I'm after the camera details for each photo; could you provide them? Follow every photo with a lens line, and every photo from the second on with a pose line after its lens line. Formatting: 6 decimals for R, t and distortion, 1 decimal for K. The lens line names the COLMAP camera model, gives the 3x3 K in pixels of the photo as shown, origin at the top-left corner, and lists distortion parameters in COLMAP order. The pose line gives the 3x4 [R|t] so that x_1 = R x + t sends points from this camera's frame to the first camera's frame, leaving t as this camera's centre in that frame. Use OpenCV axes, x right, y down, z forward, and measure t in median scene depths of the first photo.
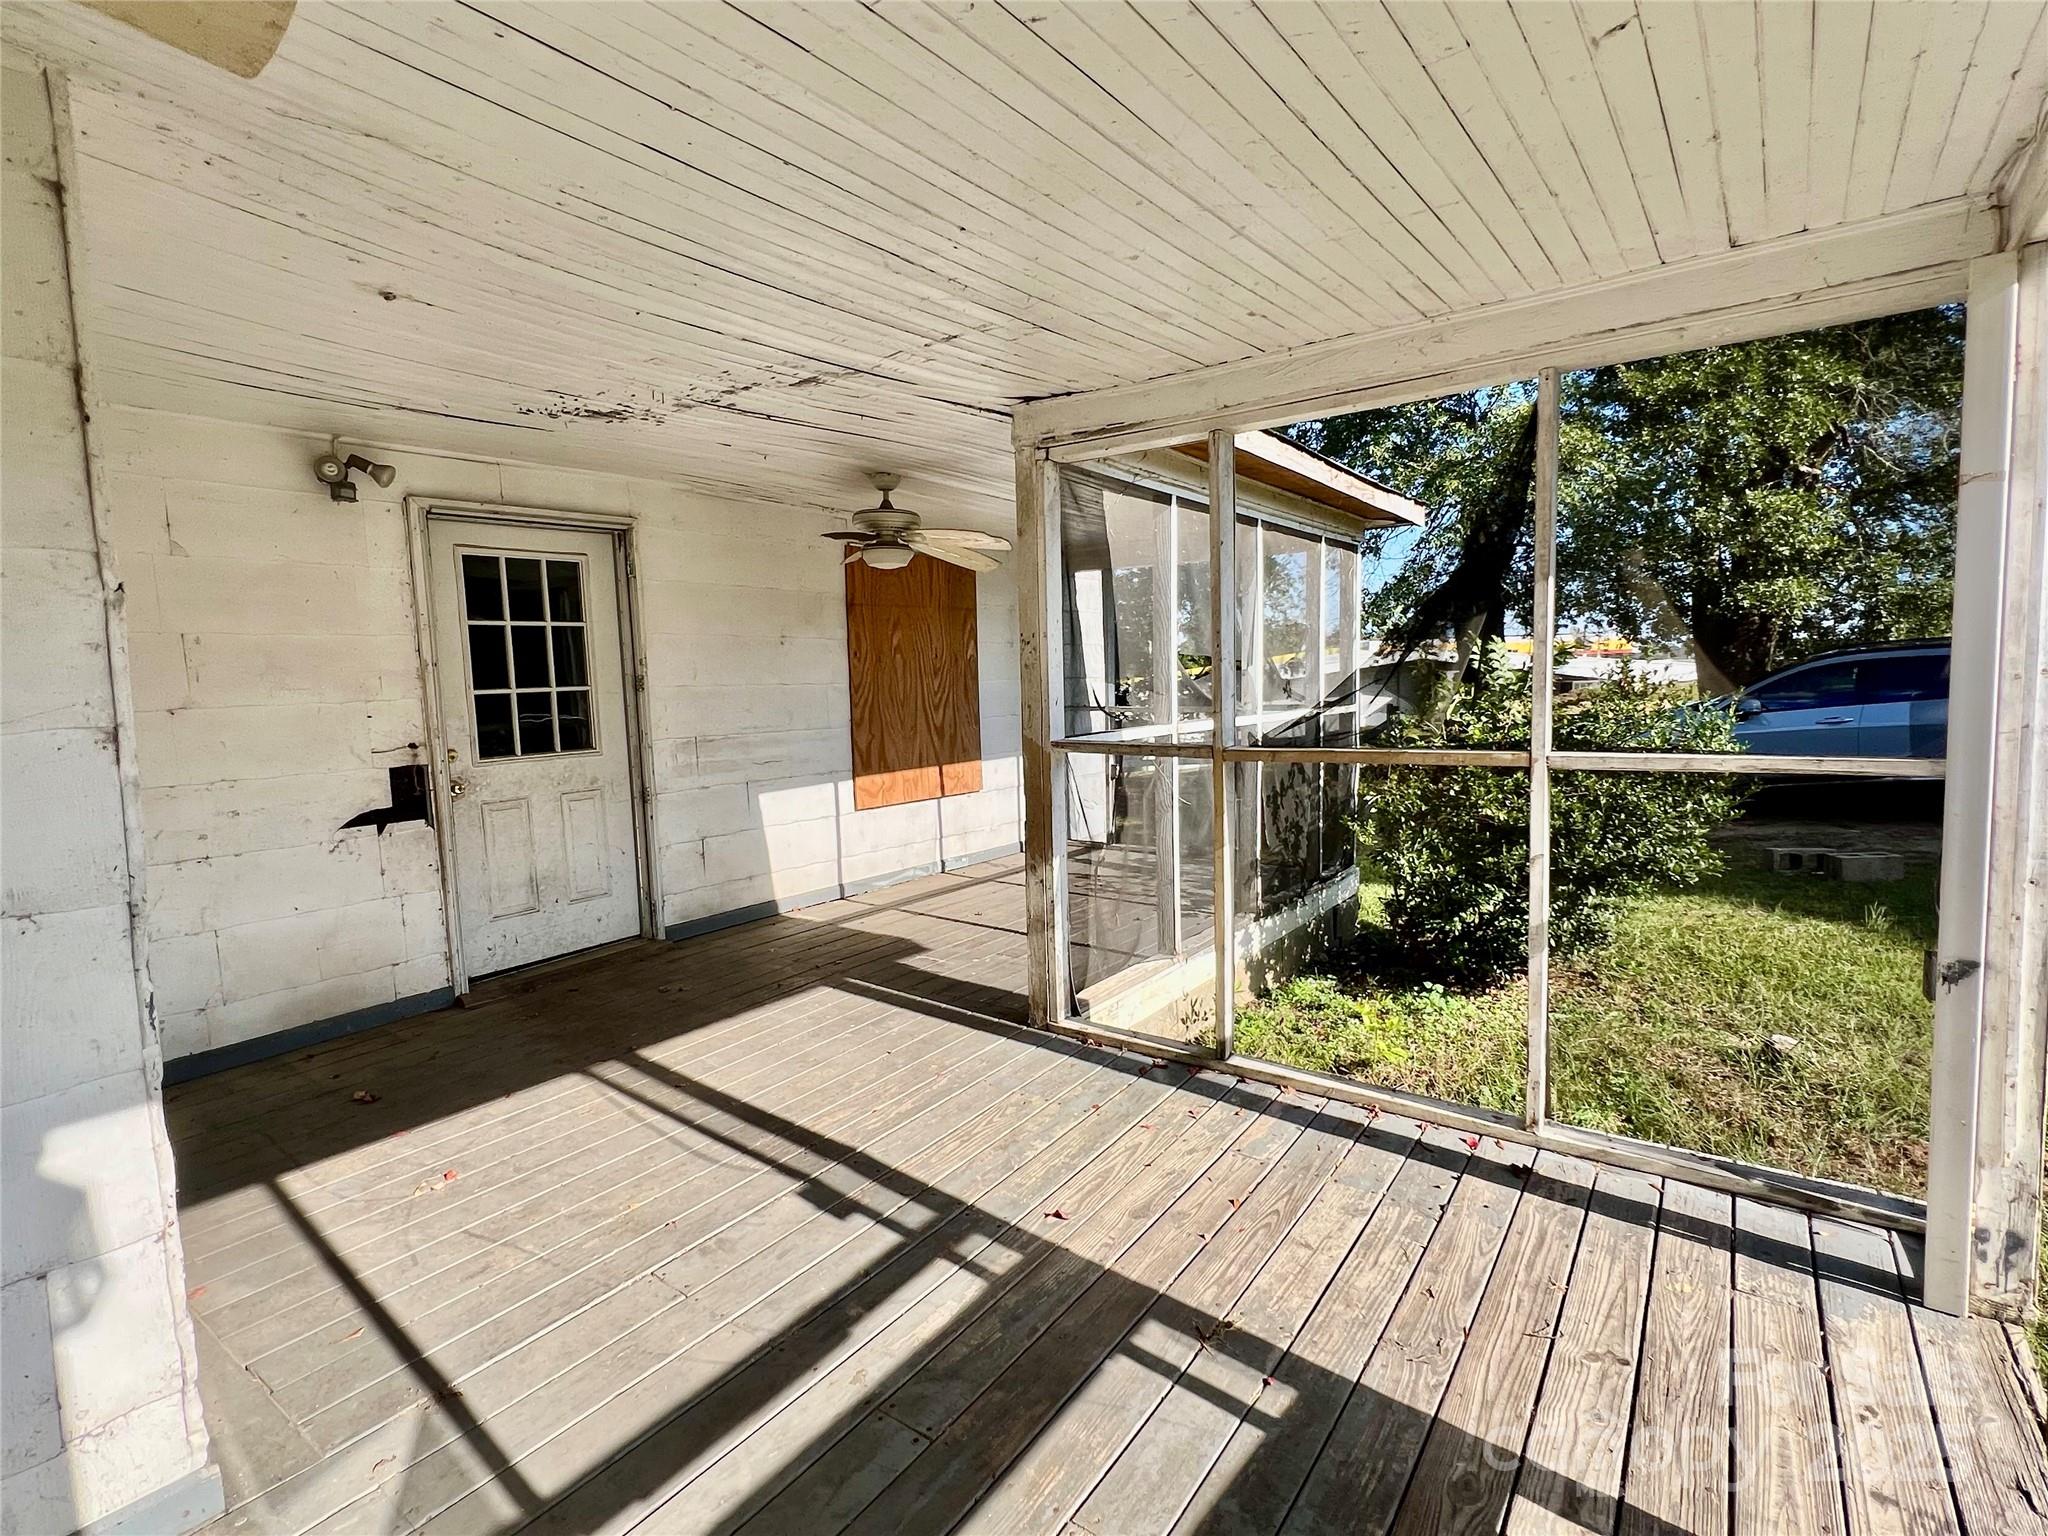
lens RADIAL K [[944.2, 0, 1028.6], [0, 944.2, 758.8], [0, 0, 1]] dist [-0.007014, 0.002078]
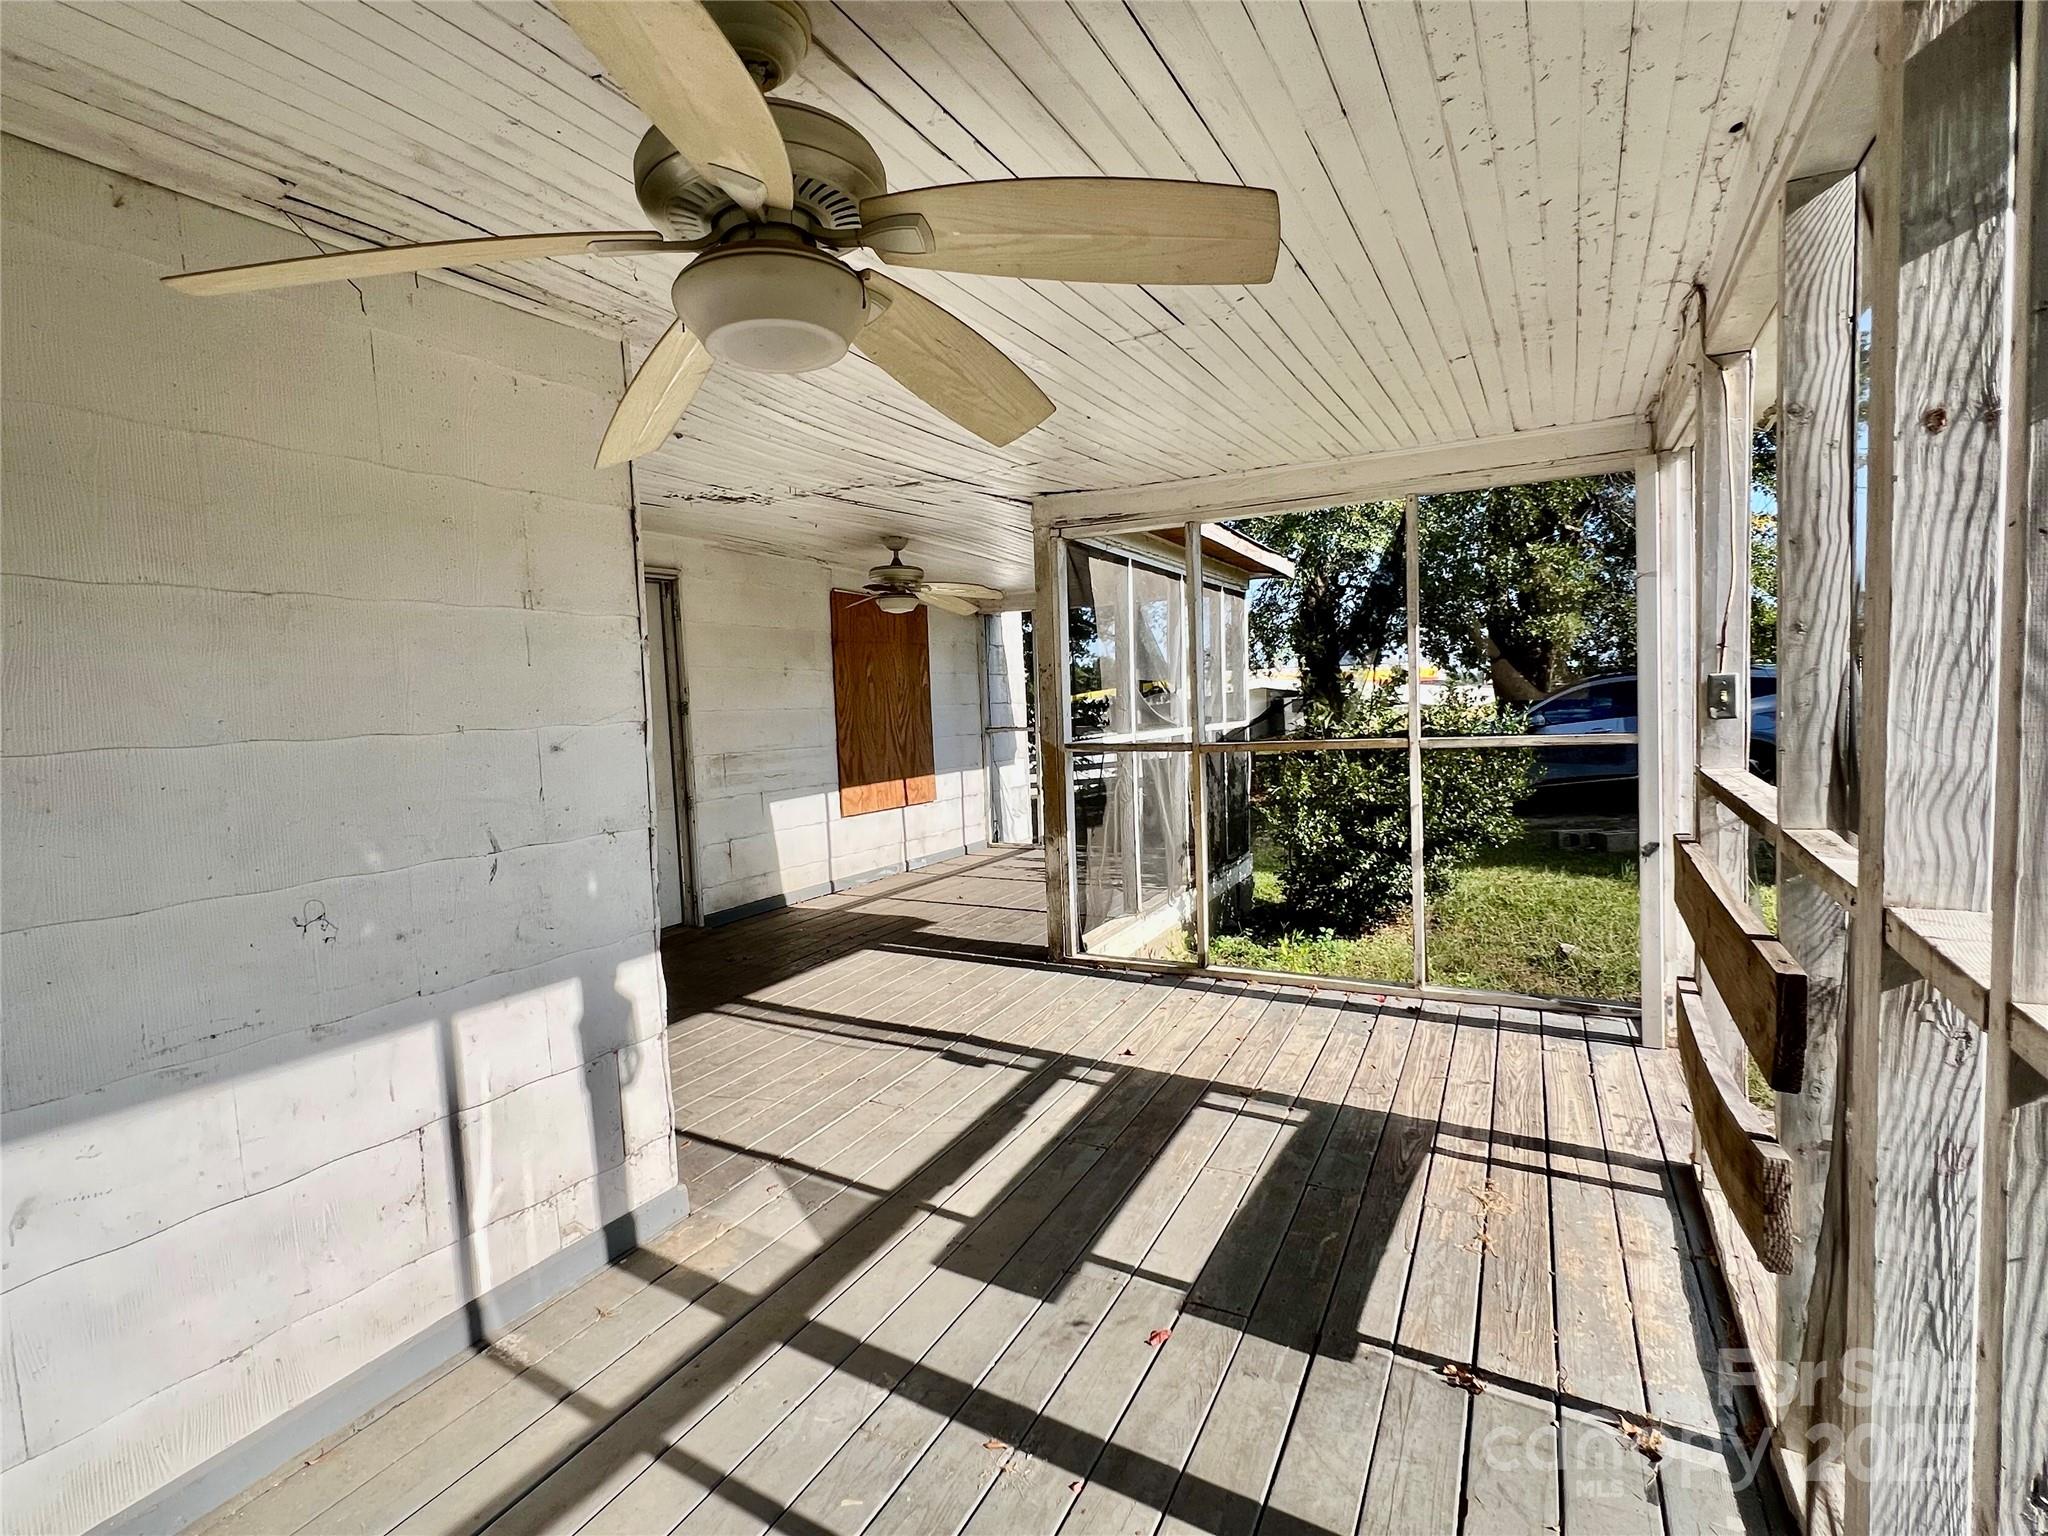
lens RADIAL K [[944.2, 0, 1013.0], [0, 944.2, 759.6], [0, 0, 1]] dist [-0.007014, 0.002078]
pose [[0.989248, -0.020681, 0.144778, -0.247201], [0.025454, 0.999189, -0.031195, 0.044335], [-0.144015, 0.034545, 0.988972, -0.321808]]
